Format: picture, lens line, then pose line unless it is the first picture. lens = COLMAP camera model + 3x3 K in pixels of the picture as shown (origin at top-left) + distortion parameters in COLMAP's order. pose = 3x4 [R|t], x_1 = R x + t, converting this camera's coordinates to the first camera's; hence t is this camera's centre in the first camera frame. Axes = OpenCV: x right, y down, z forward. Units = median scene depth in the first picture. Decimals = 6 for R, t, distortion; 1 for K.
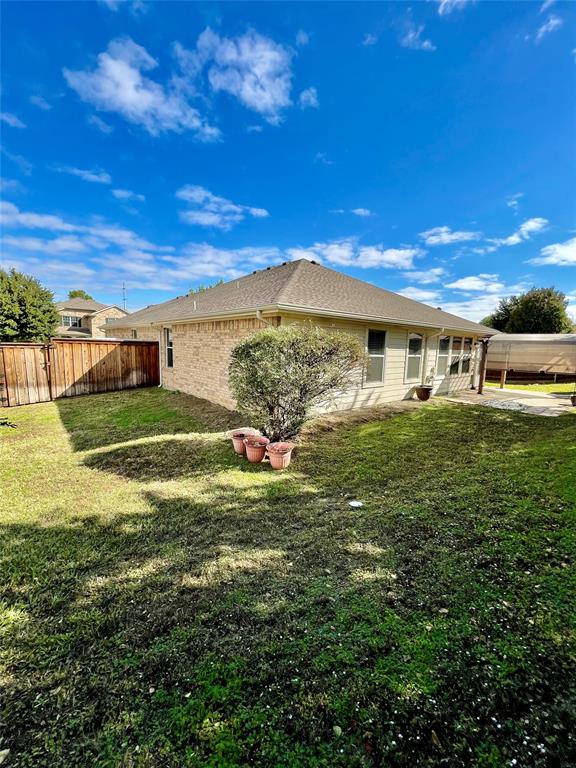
lens RADIAL K [[312.2, 0, 288.0], [0, 312.2, 384.0], [0, 0, 1]] dist [0.001309, -0.000440]
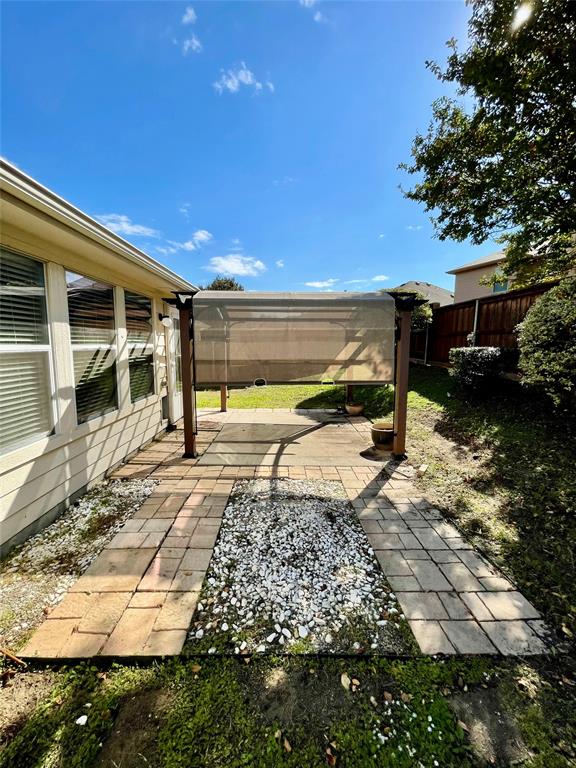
lens RADIAL K [[303.8, 0, 287.1], [0, 303.8, 387.4], [0, 0, 1]] dist [0.001486, -0.000001]
pose [[0.623996, -0.130723, 0.770416, 0.554876], [0.110553, 0.990760, 0.078569, -0.075534], [-0.773568, 0.036145, 0.632682, 0.901367]]
